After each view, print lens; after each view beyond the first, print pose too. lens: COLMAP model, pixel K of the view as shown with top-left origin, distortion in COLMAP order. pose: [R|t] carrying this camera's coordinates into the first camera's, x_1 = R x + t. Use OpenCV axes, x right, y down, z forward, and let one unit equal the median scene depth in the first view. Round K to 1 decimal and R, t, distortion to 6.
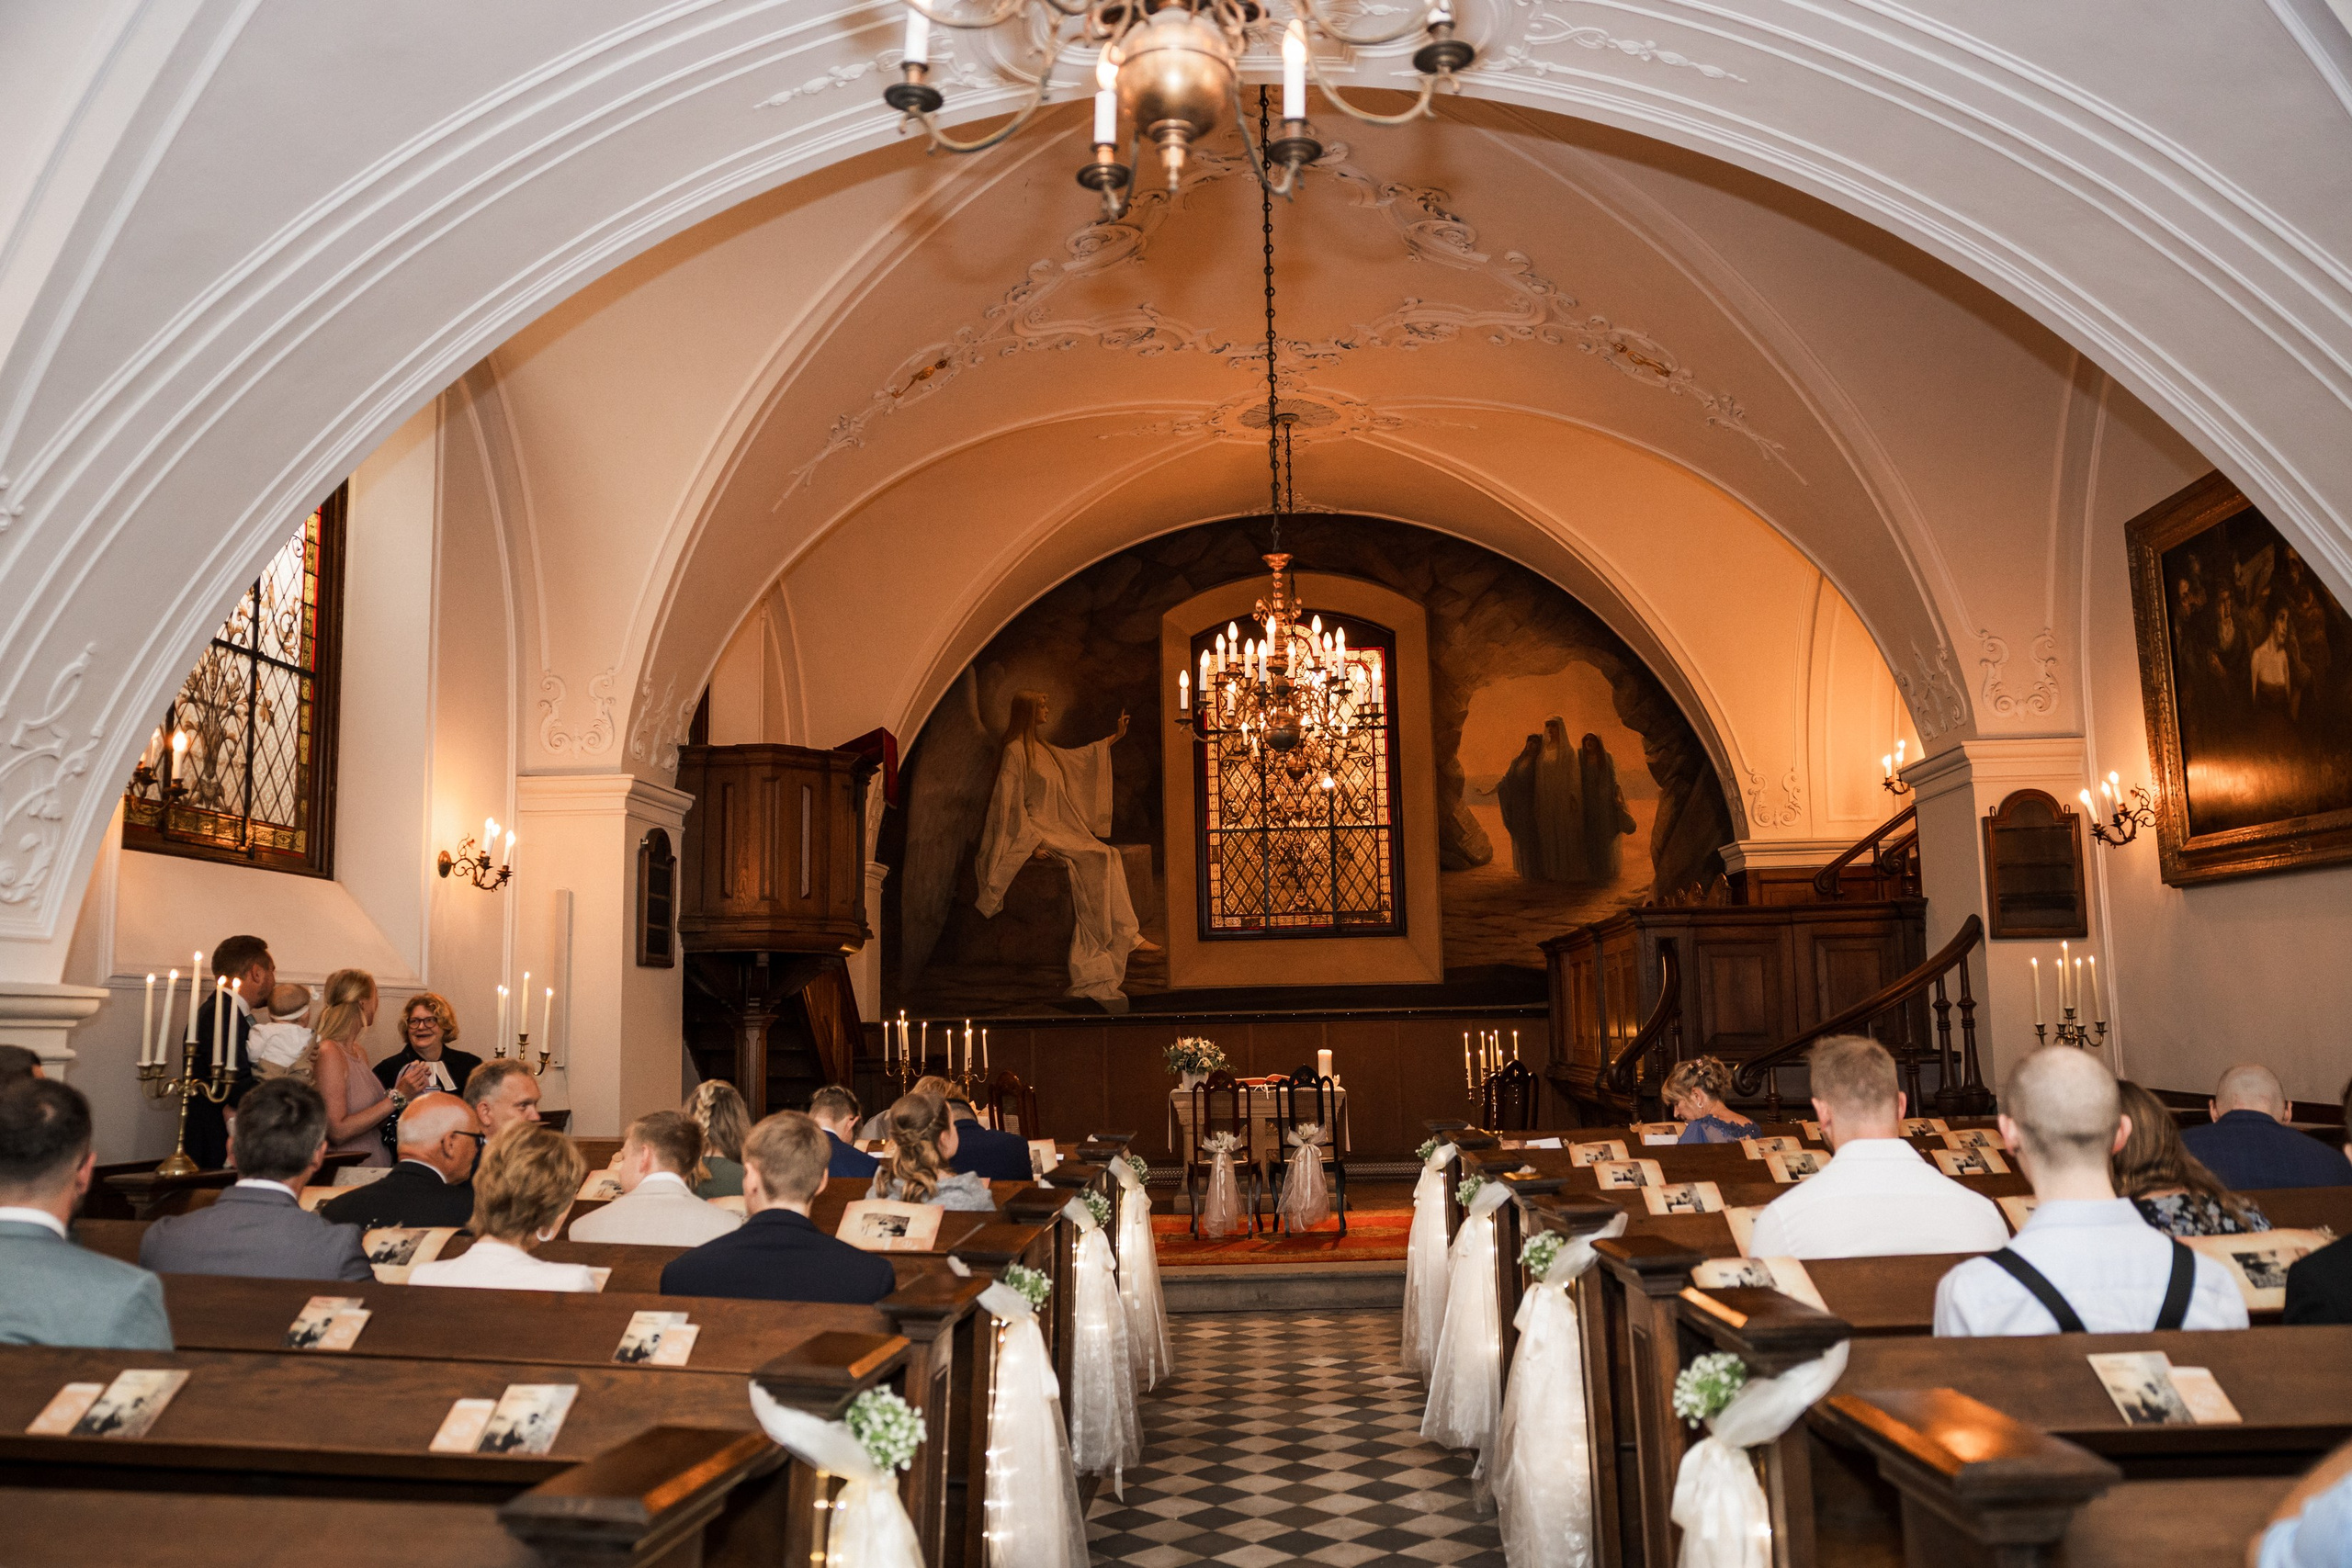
lens RADIAL K [[1920.4, 0, 1165.8], [0, 1920.4, 792.0], [0, 0, 1]] dist [0.009661, 0.003008]
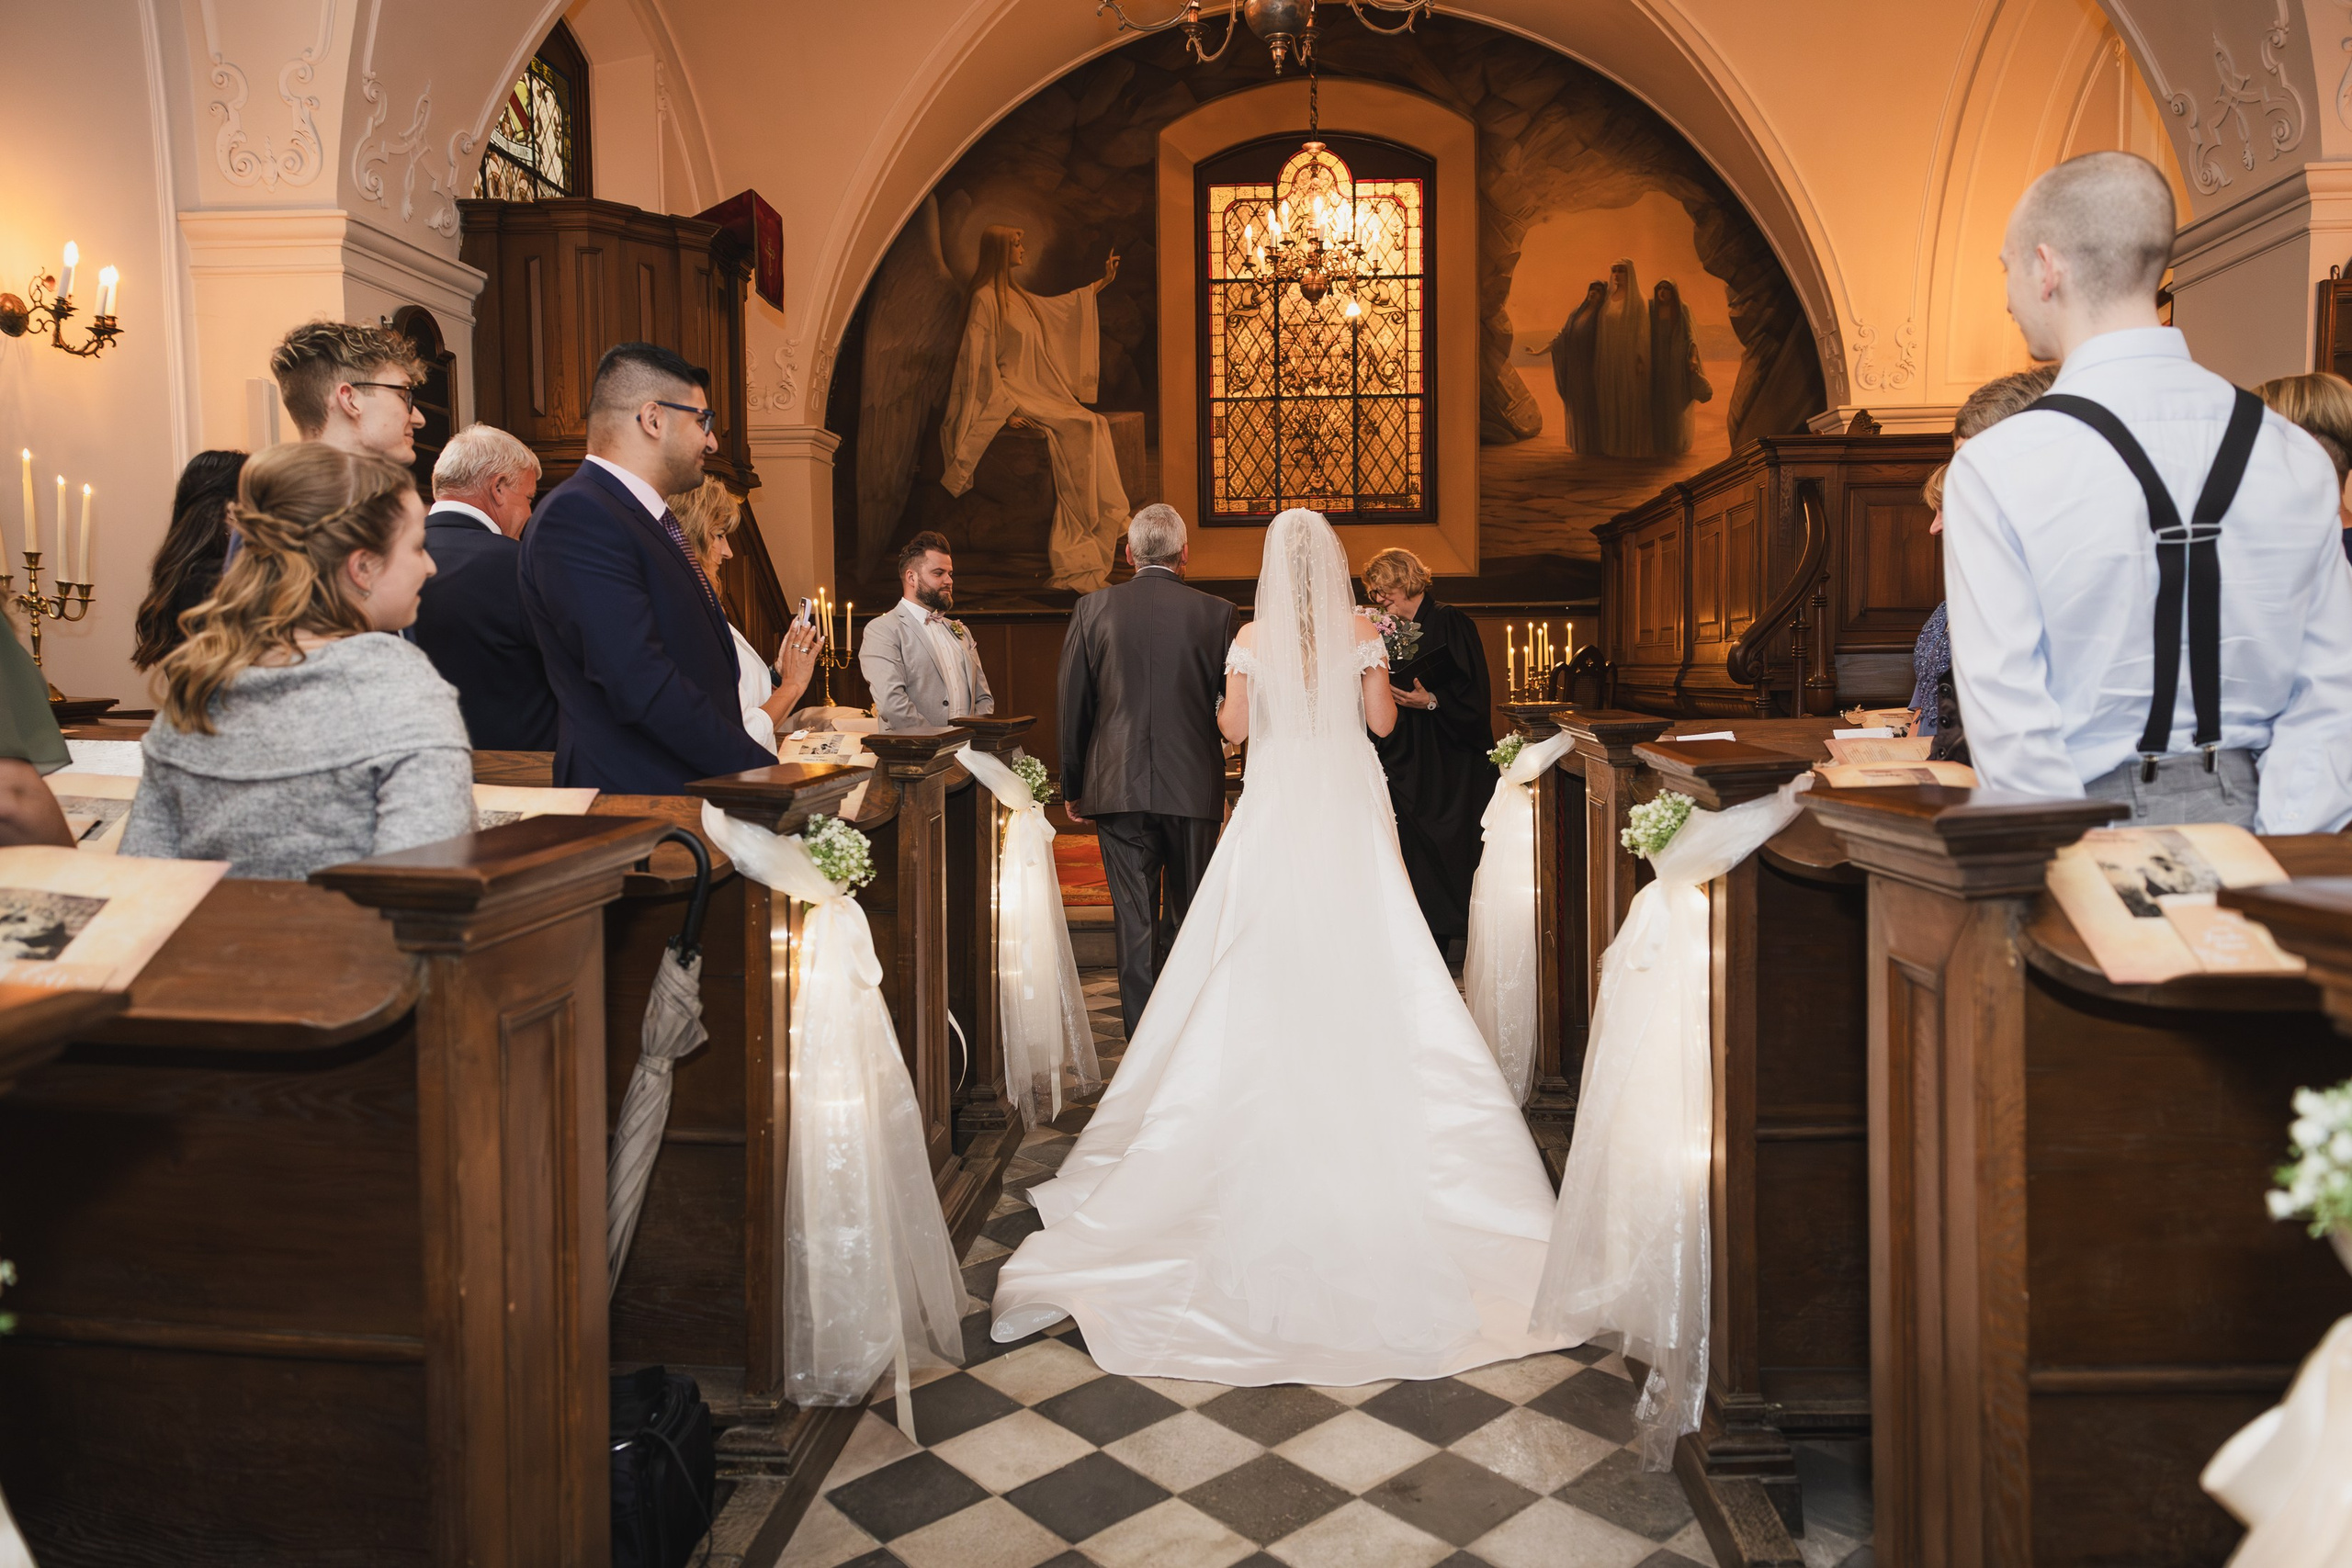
lens RADIAL K [[1647.8, 0, 1189.2], [0, 1647.8, 794.0], [0, 0, 1]] dist [0.002510, -0.001009]
pose [[0.999926, 0.009221, -0.007936, 0.019965], [-0.007466, 0.980131, 0.198210, 0.048585], [0.009606, -0.198136, 0.980127, 0.243367]]
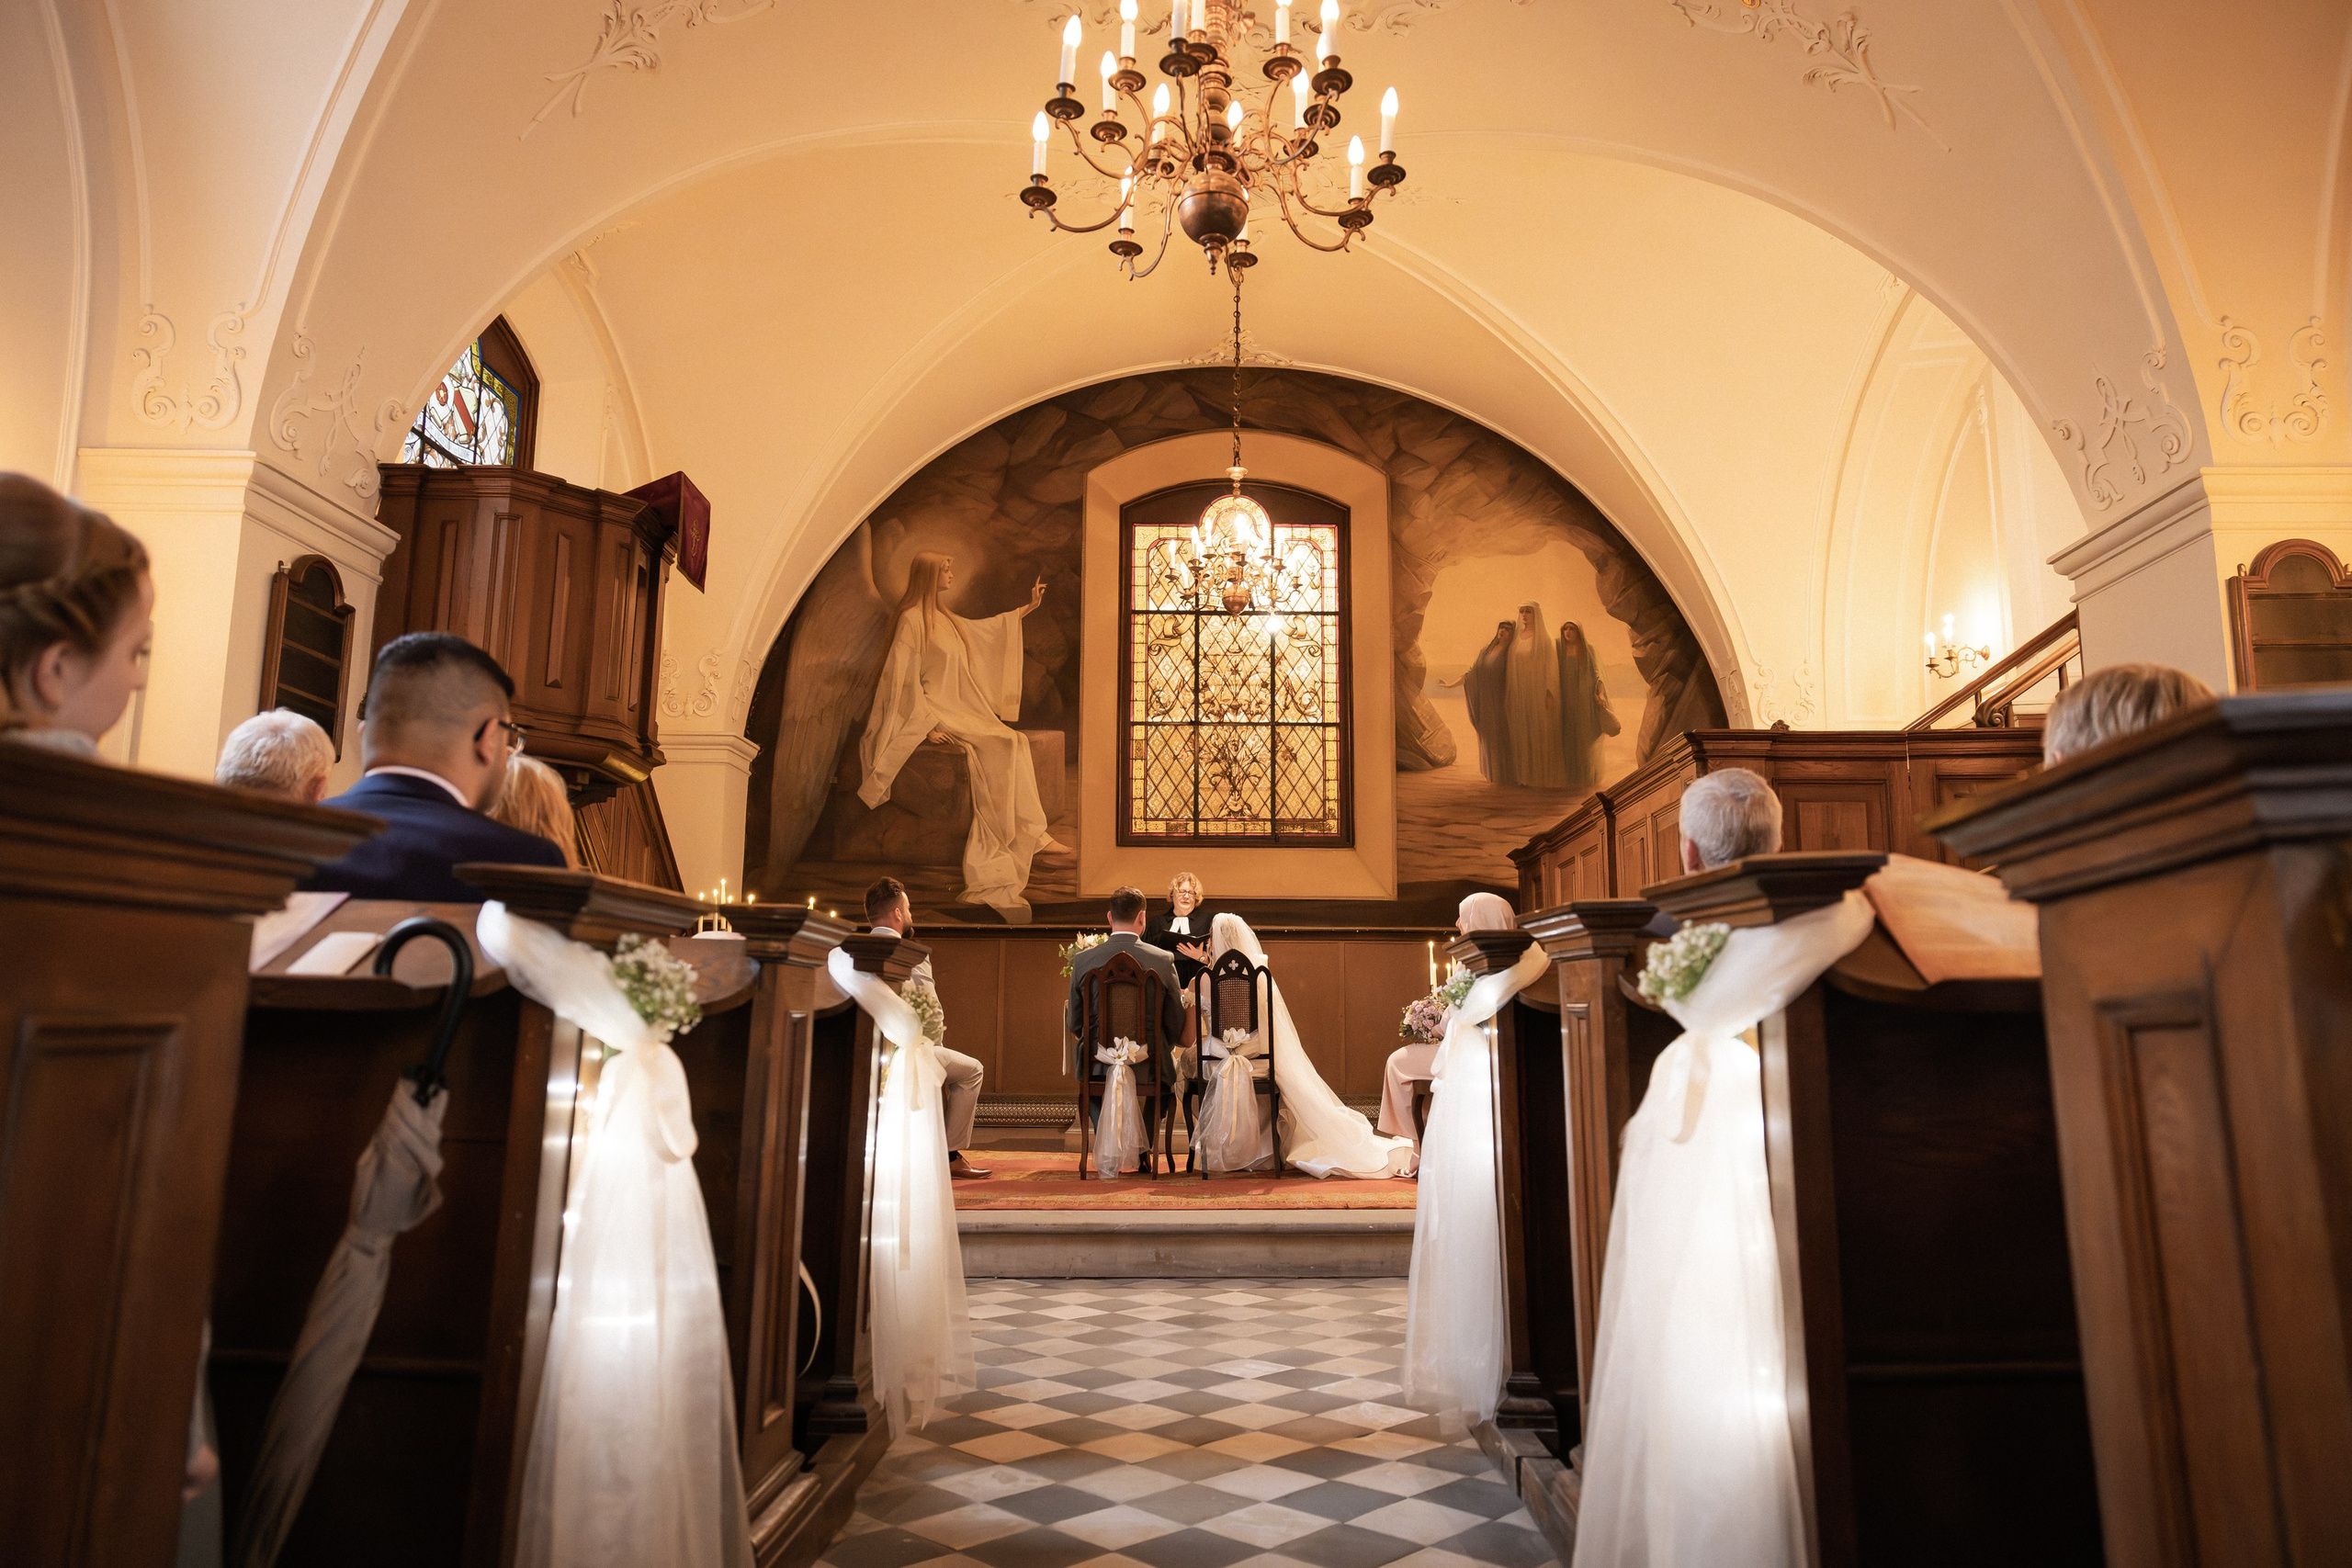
lens RADIAL K [[1608.5, 0, 1171.3], [0, 1608.5, 784.1], [0, 0, 1]] dist [-0.003086, -0.000426]
pose [[0.998999, 0.033883, 0.029188, 0.020094], [-0.032928, 0.998926, -0.032591, 0.073304], [-0.030261, 0.031598, 0.999042, 0.273931]]
